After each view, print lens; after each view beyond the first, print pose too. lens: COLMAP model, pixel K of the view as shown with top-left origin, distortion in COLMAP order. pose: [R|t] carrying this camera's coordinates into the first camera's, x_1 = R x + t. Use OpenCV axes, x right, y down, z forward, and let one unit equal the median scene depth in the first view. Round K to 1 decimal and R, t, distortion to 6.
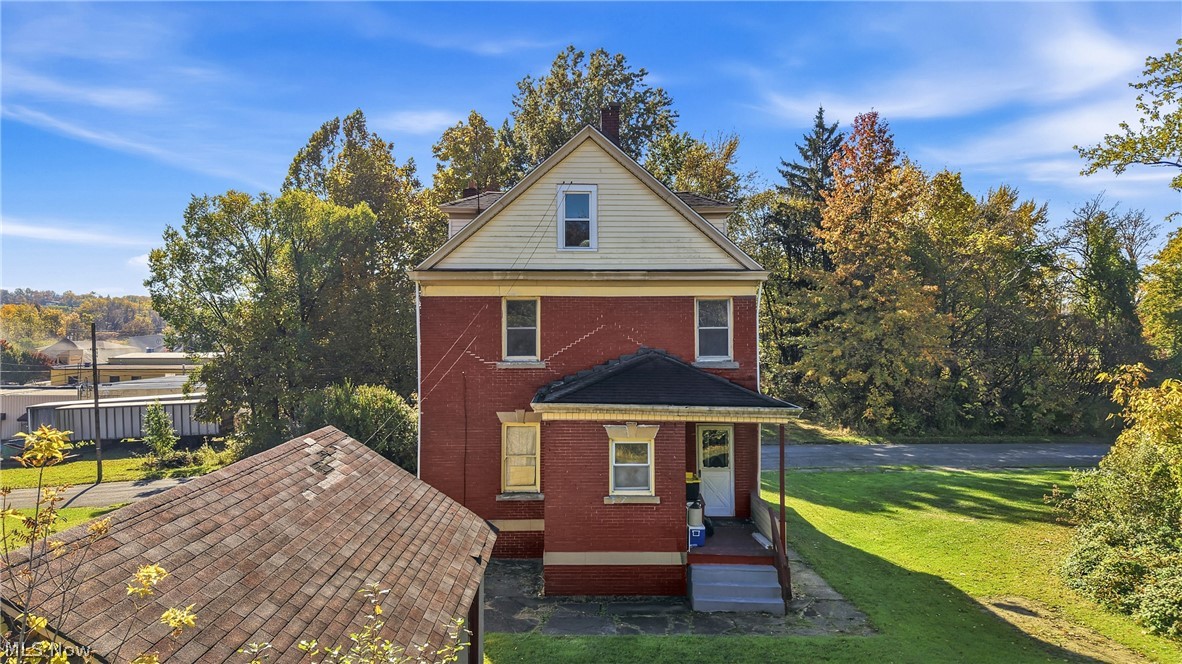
lens RADIAL K [[820.0, 0, 589.9], [0, 820.0, 307.8], [0, 0, 1]] dist [0.014518, -0.001343]
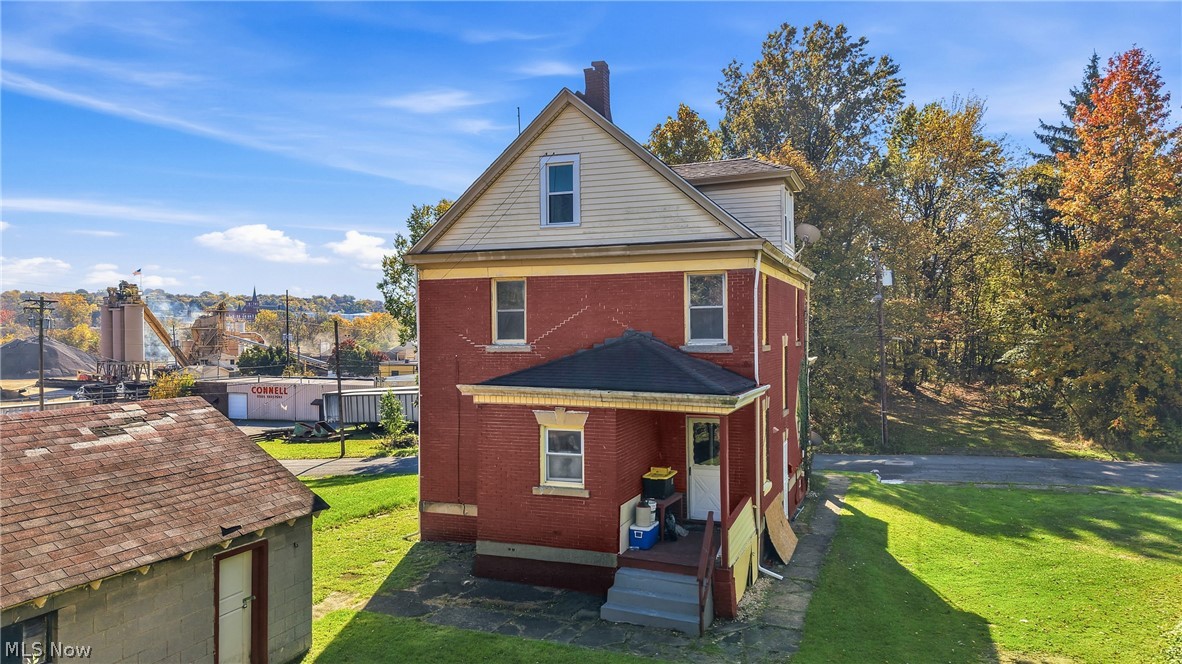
lens RADIAL K [[812.6, 0, 591.0], [0, 812.6, 332.0], [0, 0, 1]] dist [0.002728, -0.001942]
pose [[0.928574, -0.004881, -0.371115, 0.360298], [0.014200, 0.999649, 0.022381, 0.030219], [0.370875, -0.026052, 0.928317, 0.148215]]
